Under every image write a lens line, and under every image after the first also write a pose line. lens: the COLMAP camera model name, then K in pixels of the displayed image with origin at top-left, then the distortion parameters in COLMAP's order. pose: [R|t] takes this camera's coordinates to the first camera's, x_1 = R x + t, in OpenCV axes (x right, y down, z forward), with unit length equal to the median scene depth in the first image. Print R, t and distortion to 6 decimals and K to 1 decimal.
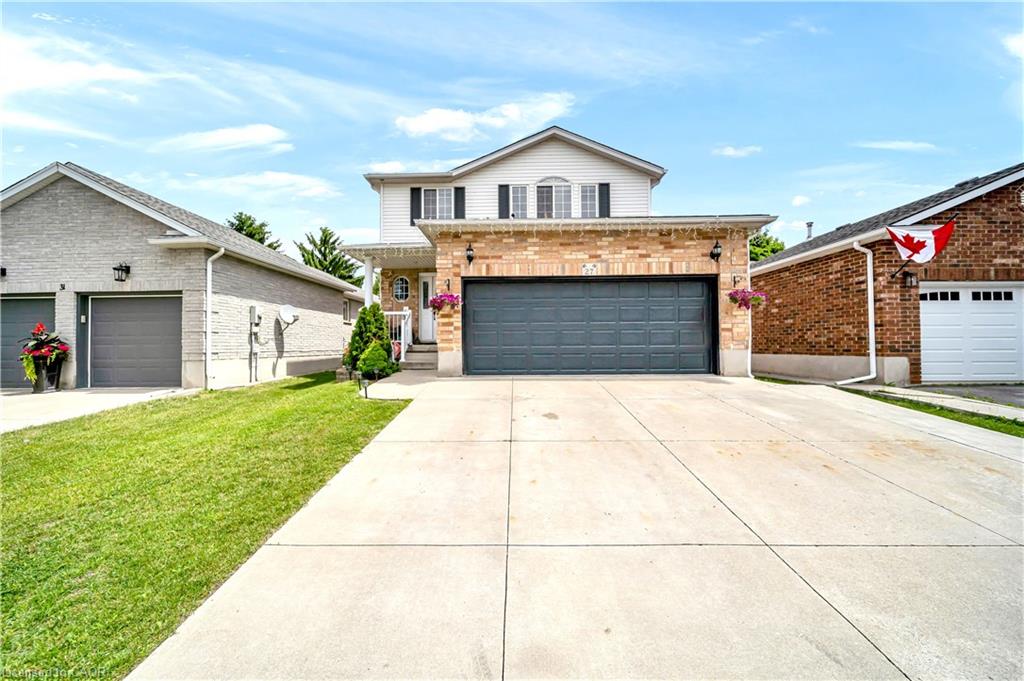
lens RADIAL K [[369.0, 0, 506.0], [0, 369.0, 341.8], [0, 0, 1]] dist [-0.004749, -0.000142]
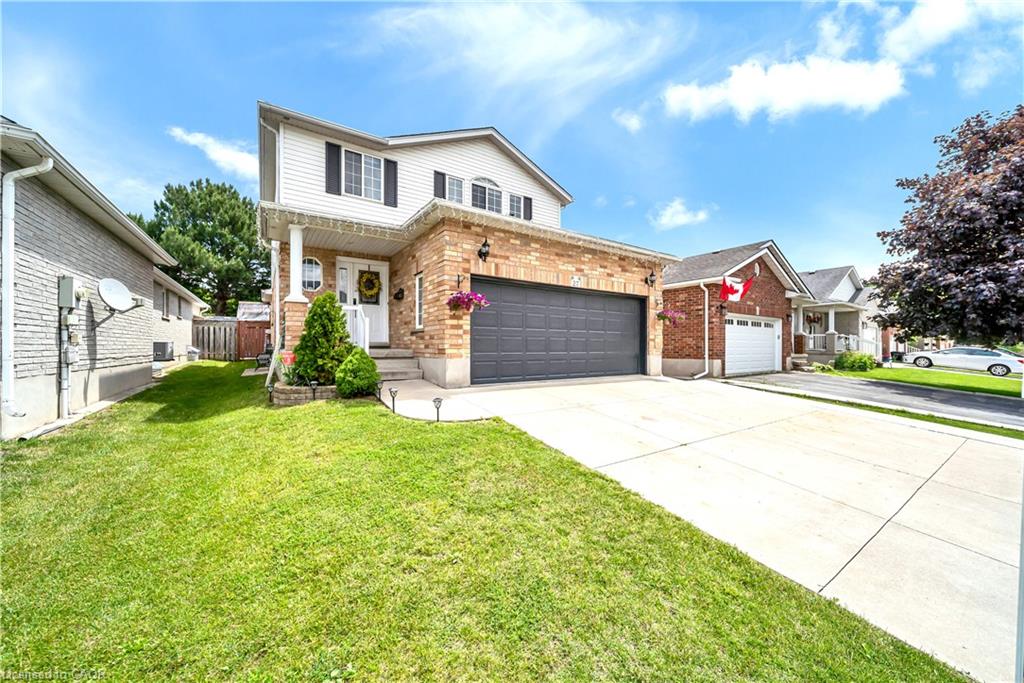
lens RADIAL K [[369.0, 0, 504.0], [0, 369.0, 349.2], [0, 0, 1]] dist [-0.004749, -0.000142]
pose [[0.819066, 0.005130, 0.573676, -0.560262], [-0.015600, 0.999789, 0.013332, -0.009140], [-0.573487, -0.019869, 0.818974, 0.229798]]
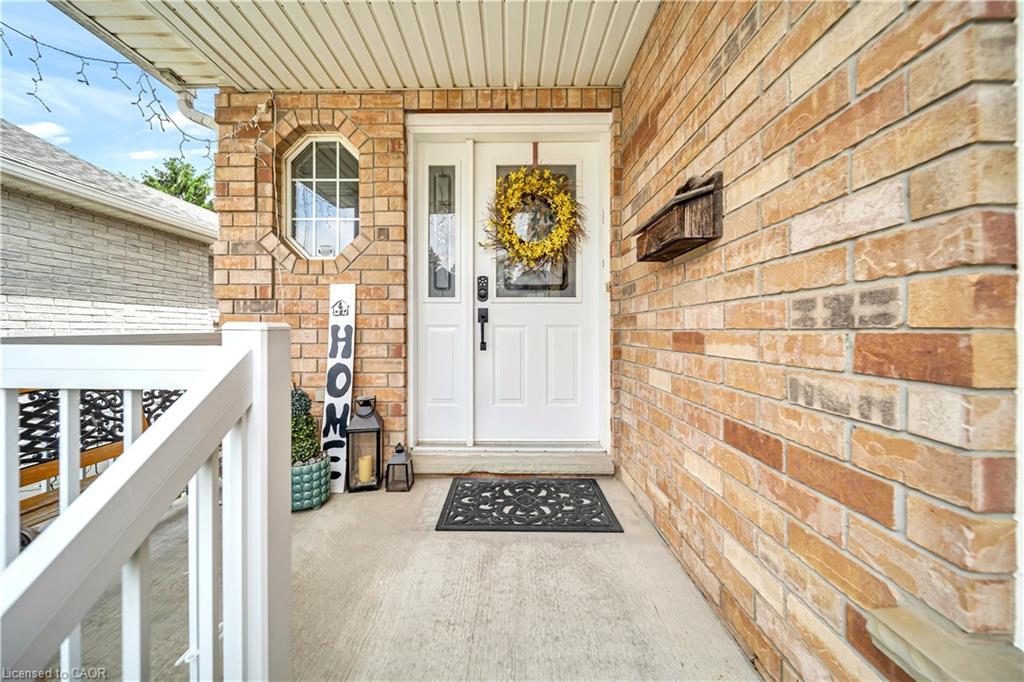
lens RADIAL K [[369.0, 0, 506.3], [0, 369.0, 334.9], [0, 0, 1]] dist [-0.004749, -0.000142]
pose [[0.999452, 0.008383, 0.032022, -0.271726], [-0.008857, 0.999853, 0.014676, -0.102479], [-0.031894, -0.014951, 0.999379, 1.143001]]
